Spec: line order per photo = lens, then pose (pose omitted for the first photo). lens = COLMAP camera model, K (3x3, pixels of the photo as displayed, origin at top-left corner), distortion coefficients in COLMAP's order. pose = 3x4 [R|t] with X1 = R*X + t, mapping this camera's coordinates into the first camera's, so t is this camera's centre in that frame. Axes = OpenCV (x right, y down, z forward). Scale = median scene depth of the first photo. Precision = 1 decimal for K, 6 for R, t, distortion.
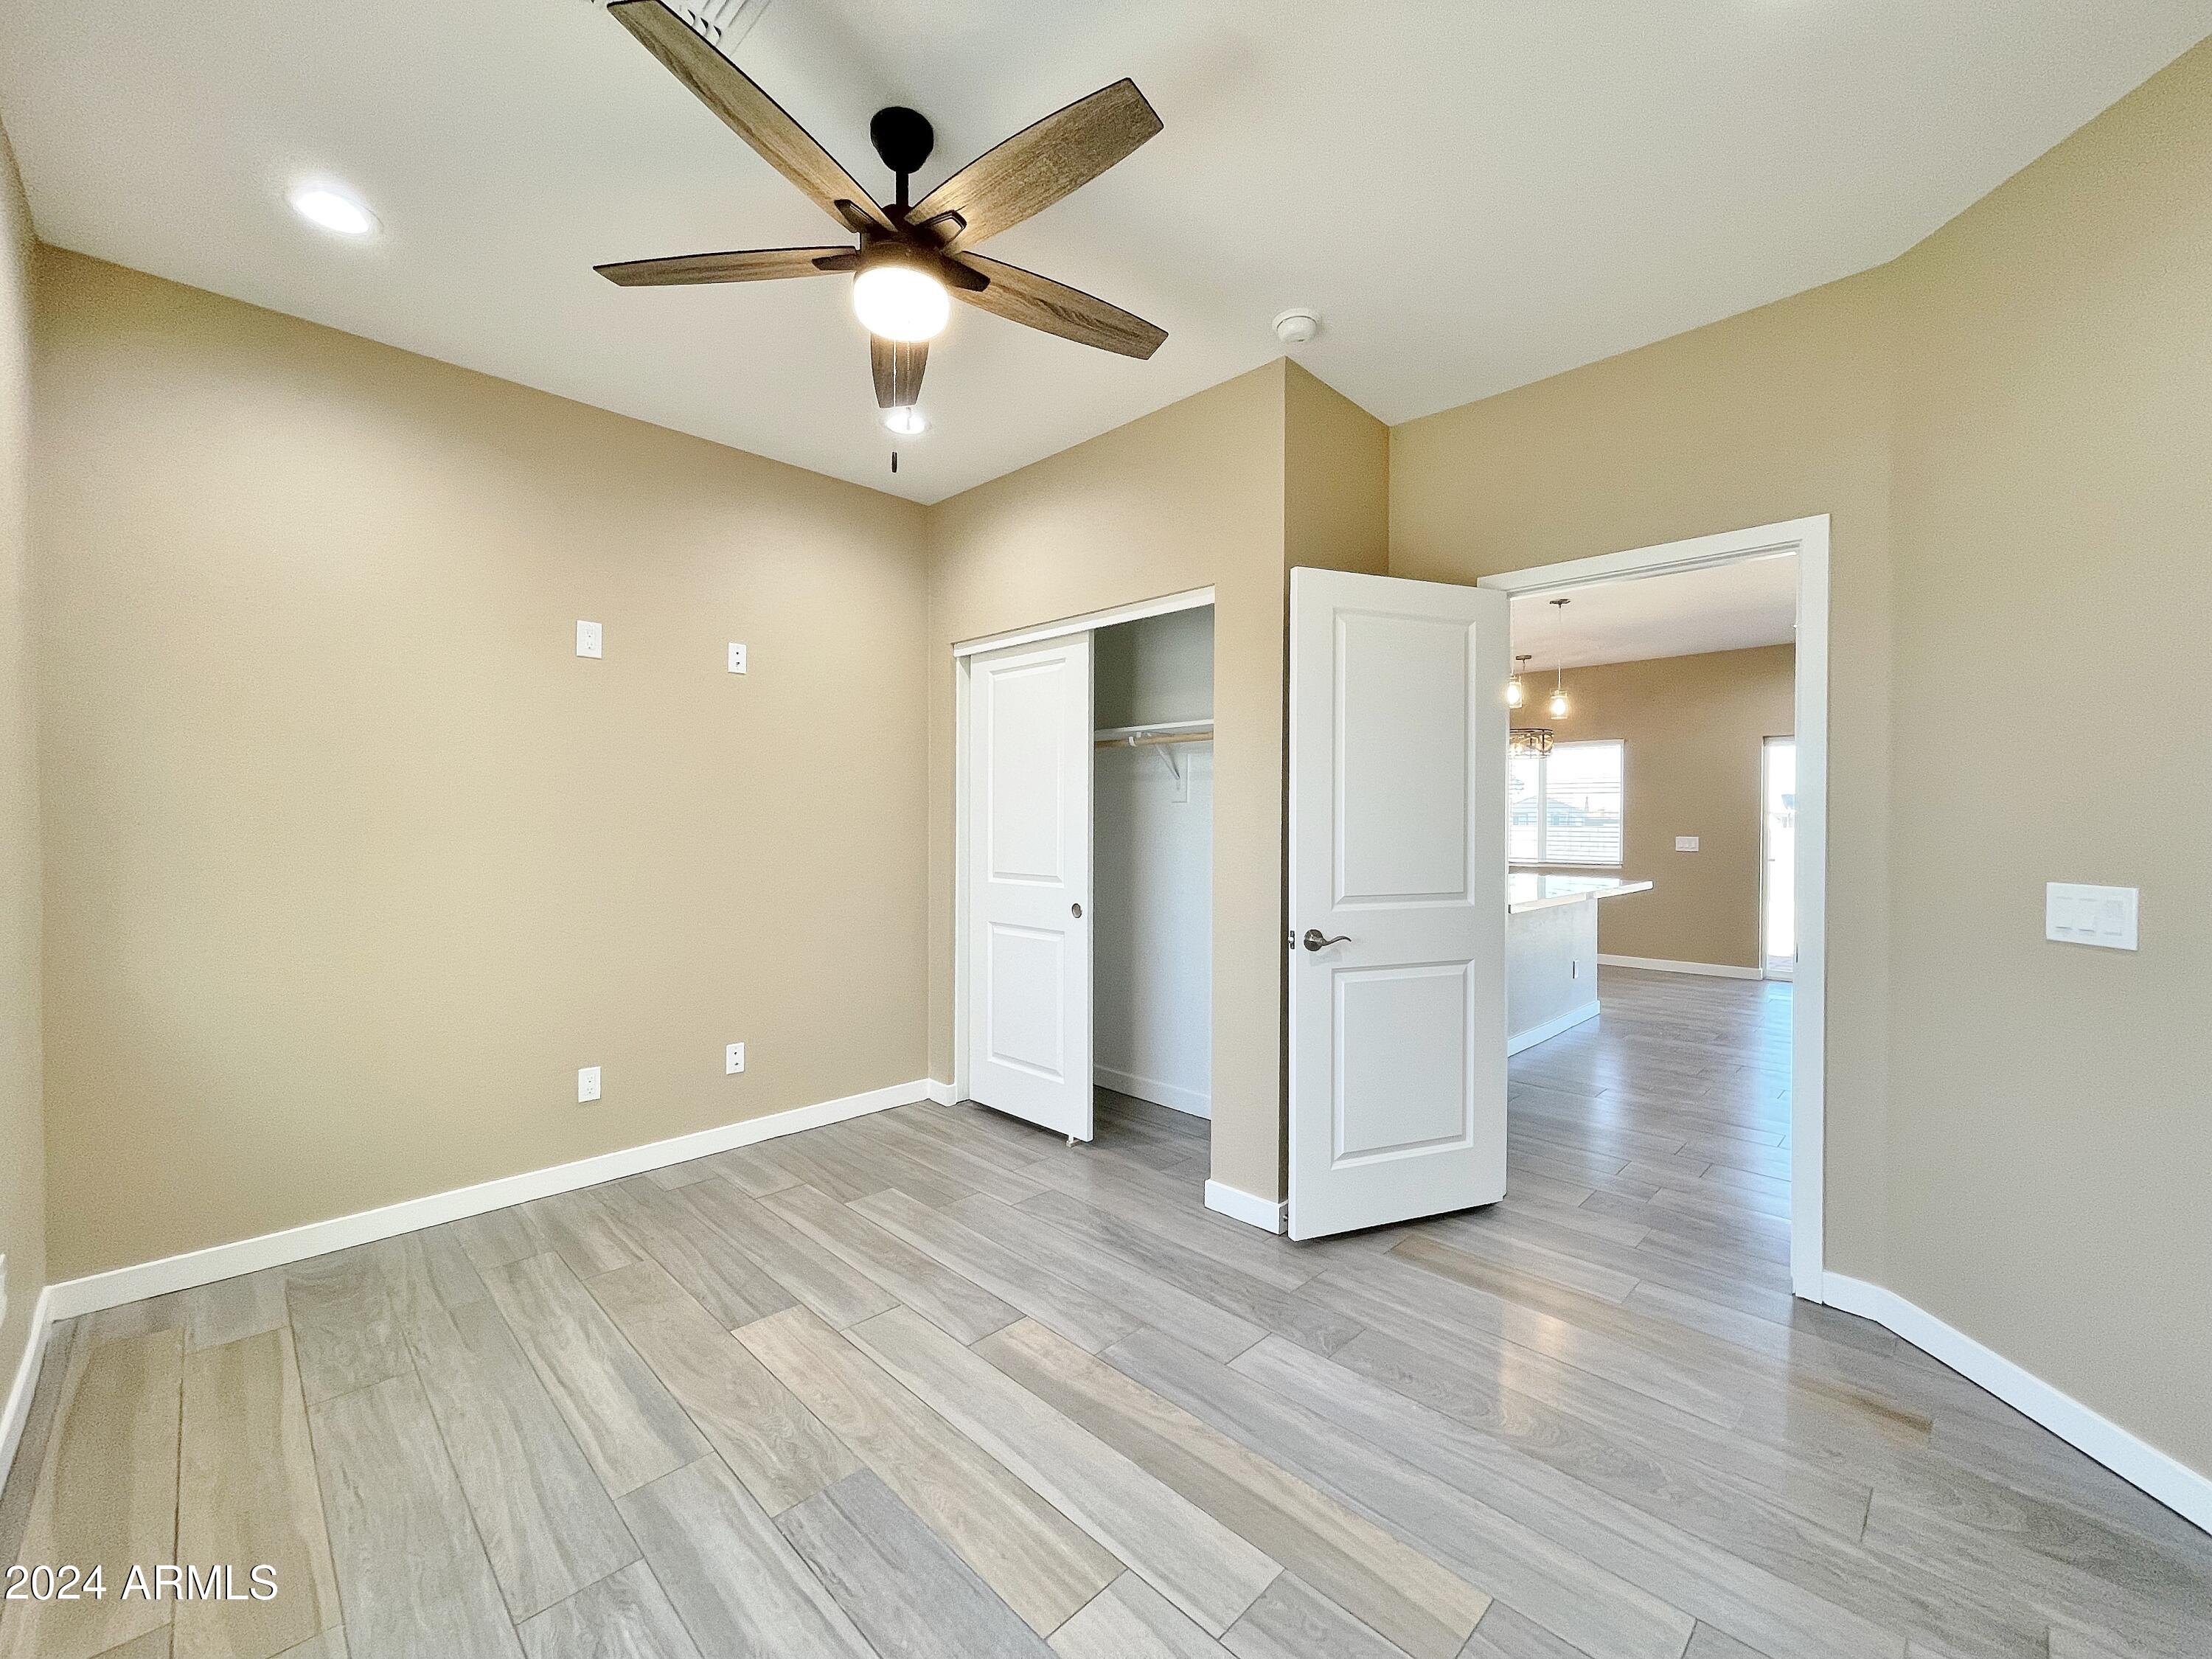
lens RADIAL K [[900.2, 0, 1106.0], [0, 900.2, 829.5], [0, 0, 1]] dist [0.000577, 0.000919]
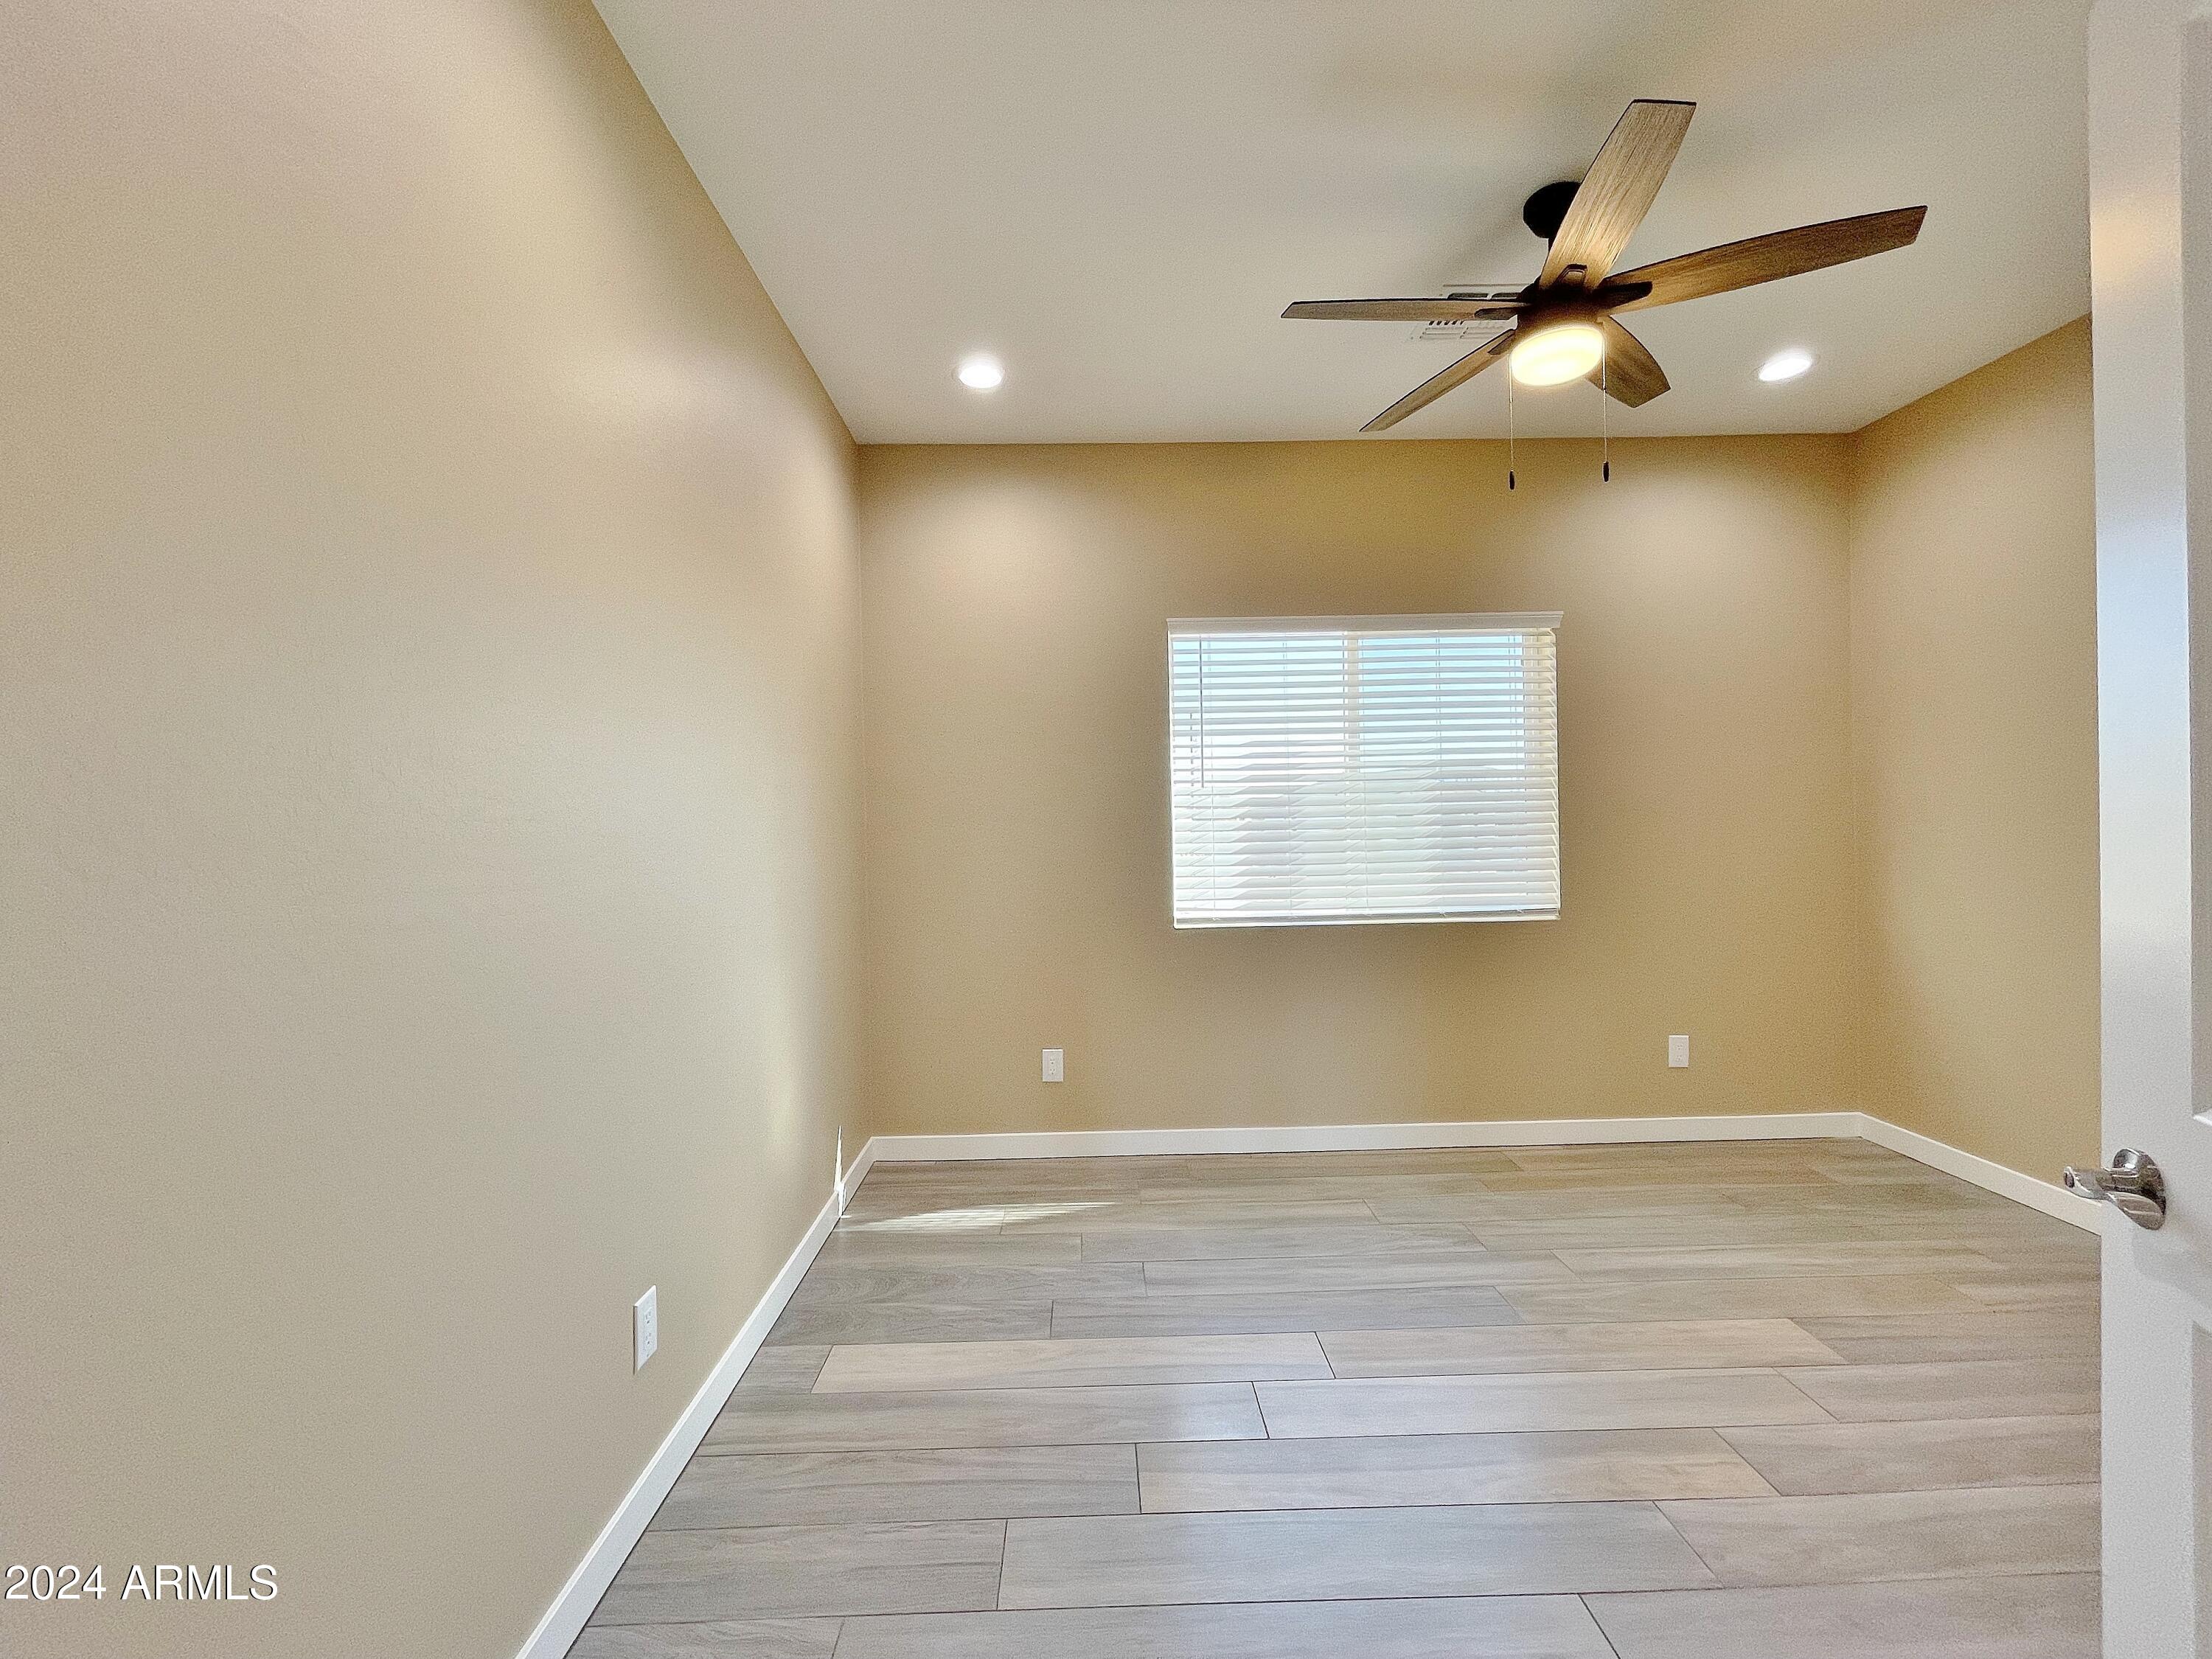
lens RADIAL K [[900.2, 0, 1106.0], [0, 900.2, 829.5], [0, 0, 1]] dist [0.000577, 0.000919]
pose [[-0.696016, 0.013424, -0.717900, 0.884635], [0.009149, 0.999910, 0.009828, -0.003559], [0.717968, 0.000273, -0.696077, 1.238417]]
